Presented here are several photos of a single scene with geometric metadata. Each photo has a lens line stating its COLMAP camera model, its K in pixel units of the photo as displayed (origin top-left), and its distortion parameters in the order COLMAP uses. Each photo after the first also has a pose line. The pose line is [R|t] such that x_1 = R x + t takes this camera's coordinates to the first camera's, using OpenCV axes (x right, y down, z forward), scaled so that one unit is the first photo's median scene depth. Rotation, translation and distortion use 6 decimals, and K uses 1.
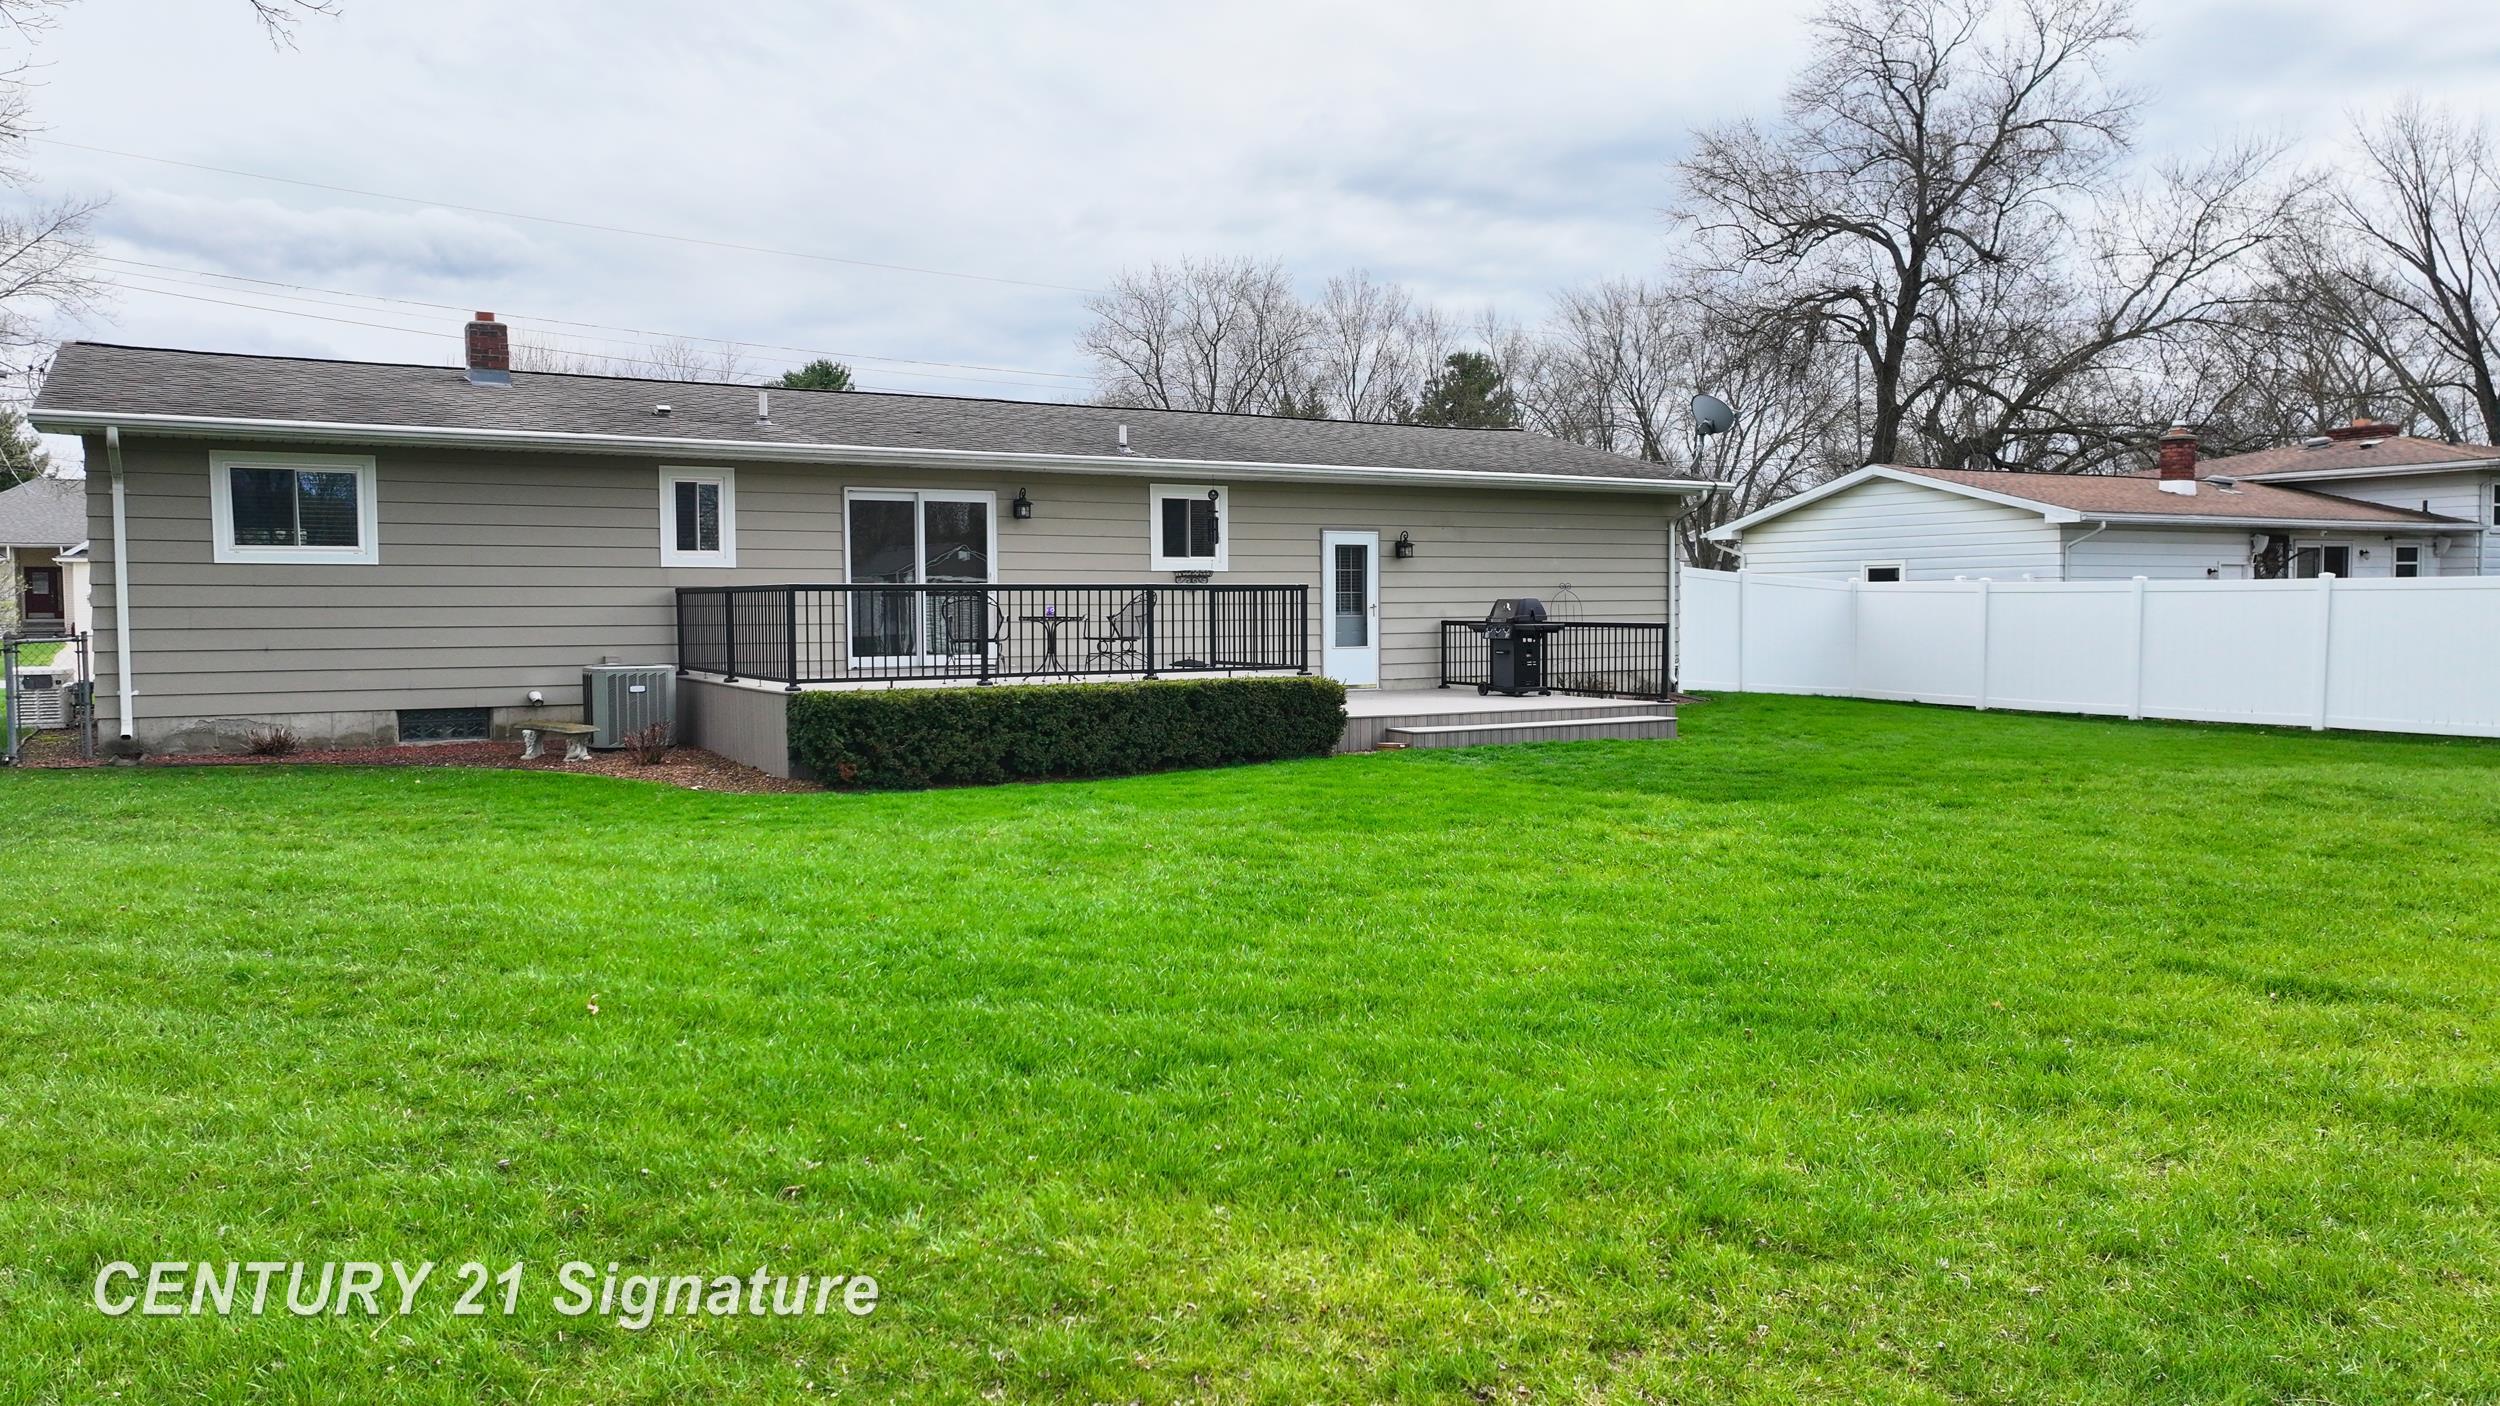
lens RADIAL K [[1753.3, 0, 1243.2], [0, 1753.3, 697.5], [0, 0, 1]] dist [0.005555, 0.007534]
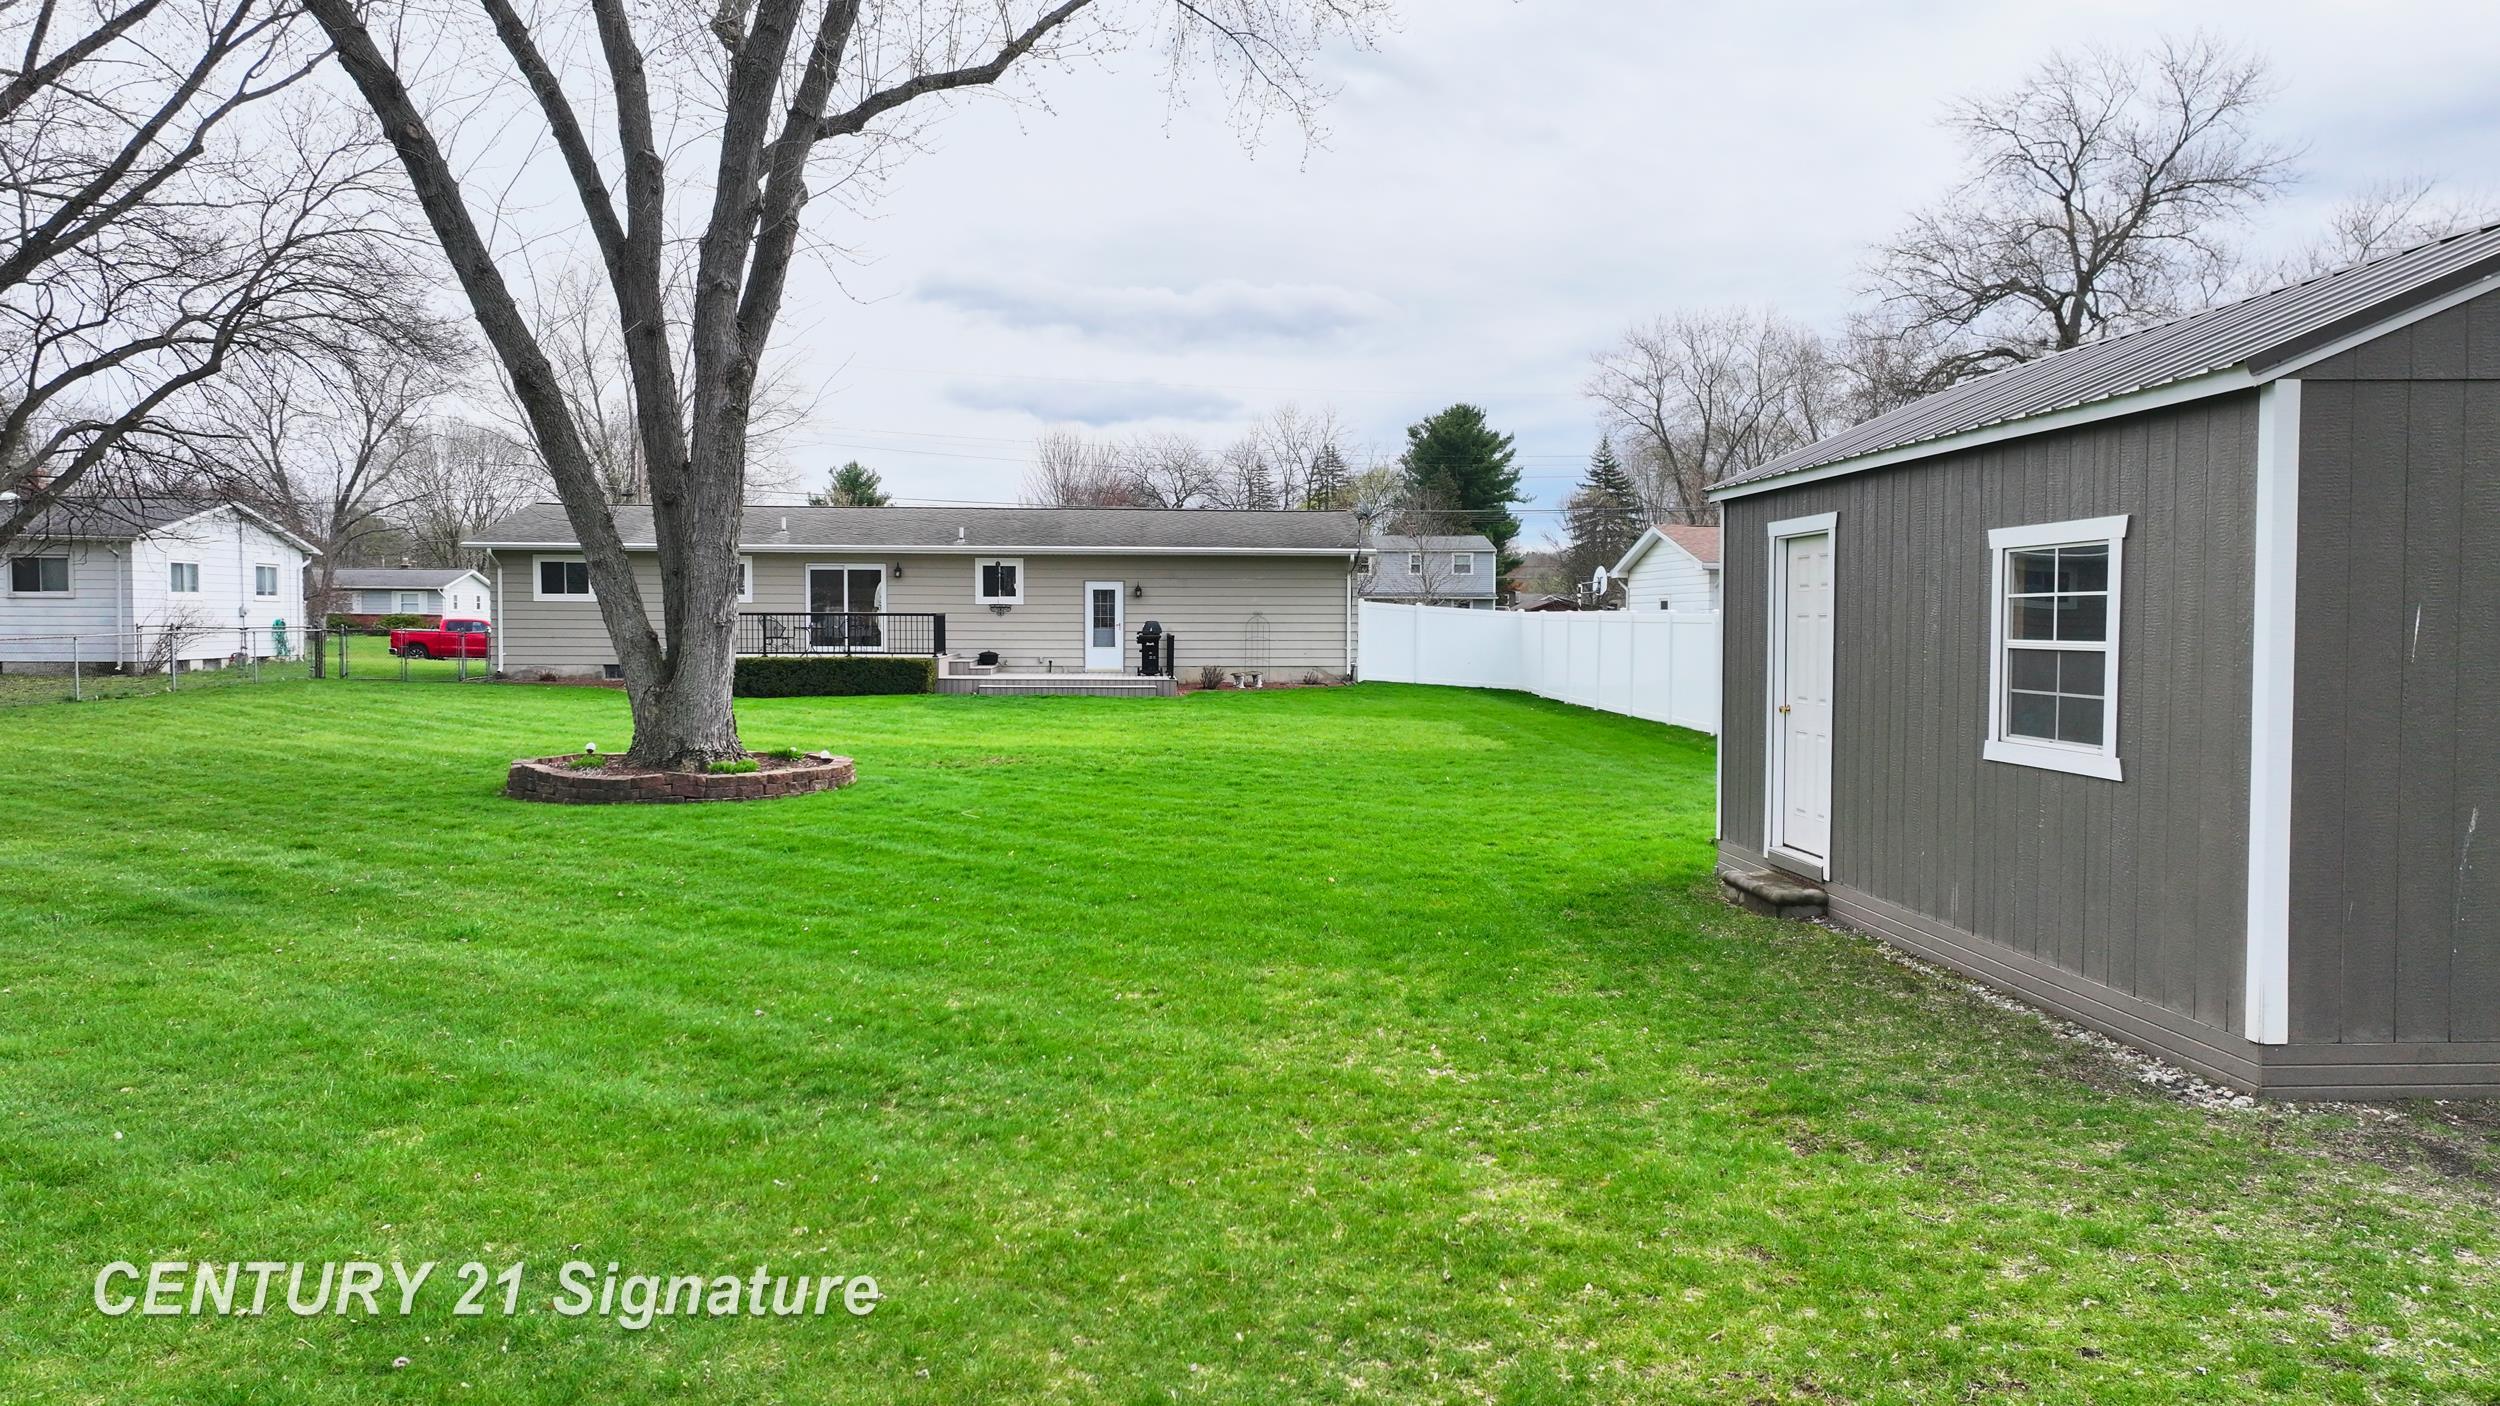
lens RADIAL K [[1753.3, 0, 1249.5], [0, 1753.3, 705.7], [0, 0, 1]] dist [0.005555, 0.007534]
pose [[0.895224, 0.031850, -0.444476, 1.112850], [-0.033039, 0.999441, 0.005072, 0.018418], [0.444390, 0.010145, 0.895776, -0.587227]]
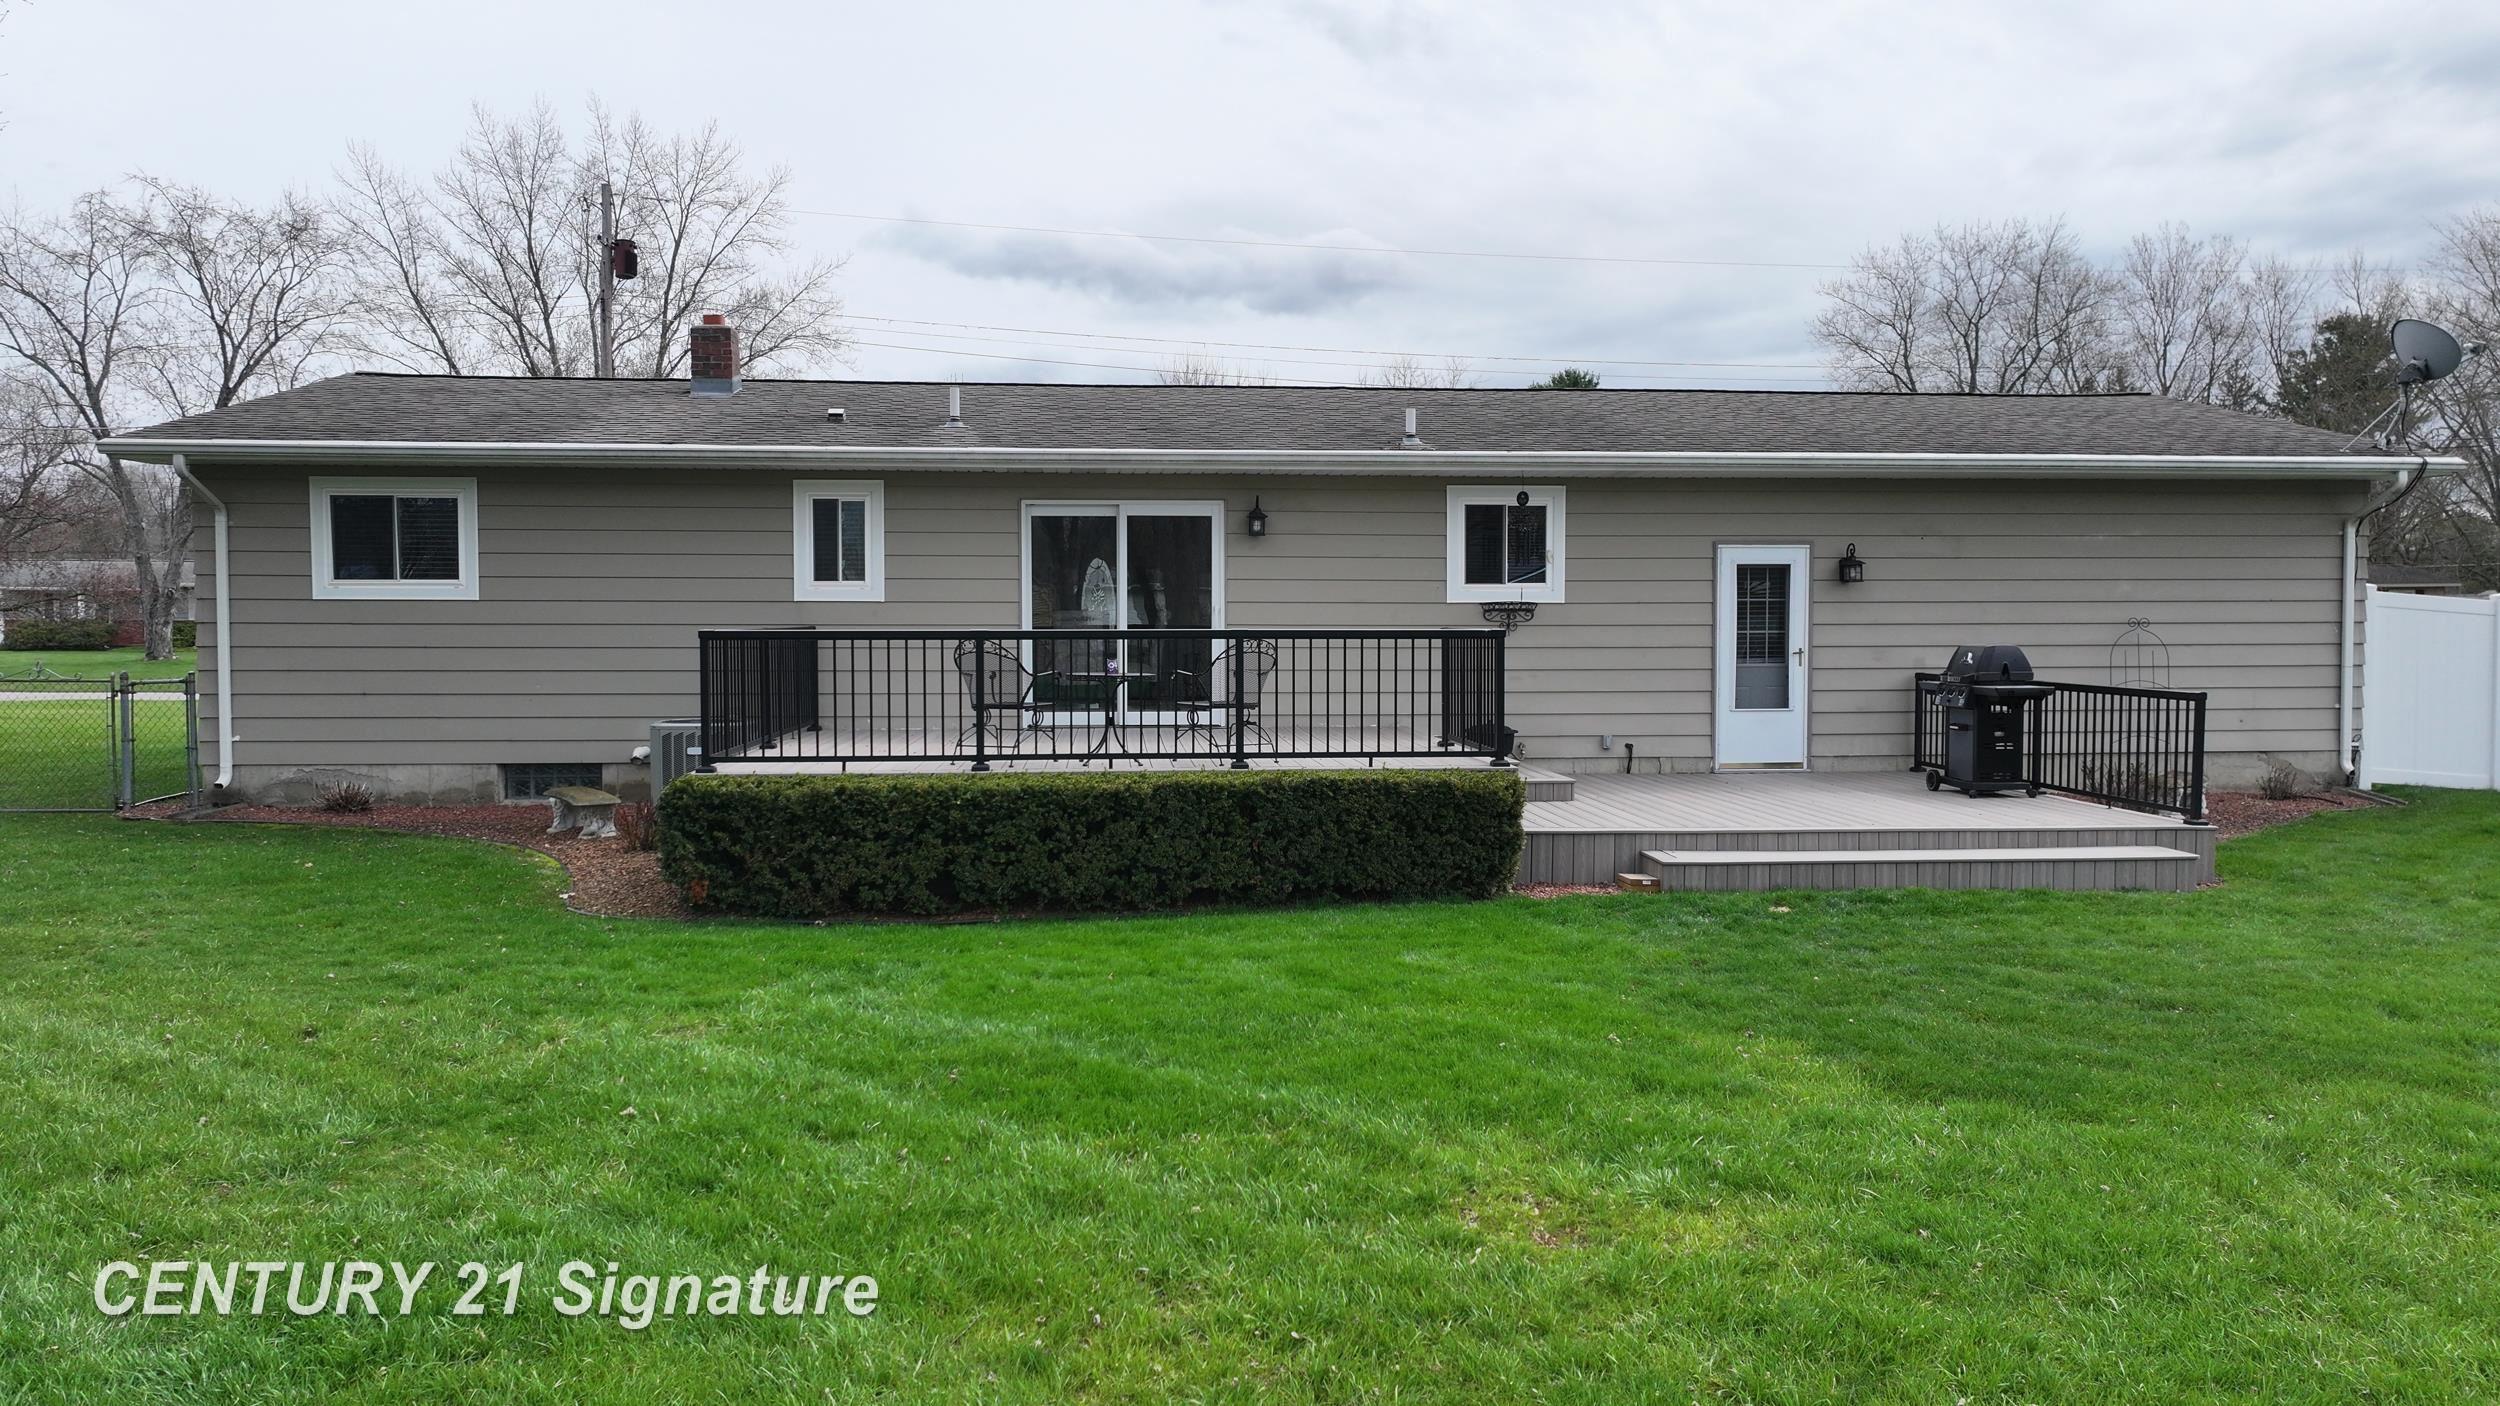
lens RADIAL K [[1753.3, 0, 1242.3], [0, 1753.3, 693.8], [0, 0, 1]] dist [0.005555, 0.007534]
pose [[0.899255, 0.024366, -0.436745, 0.206547], [-0.028048, 0.999605, -0.001982, -0.031411], [0.436524, 0.014032, 0.899583, 0.311314]]
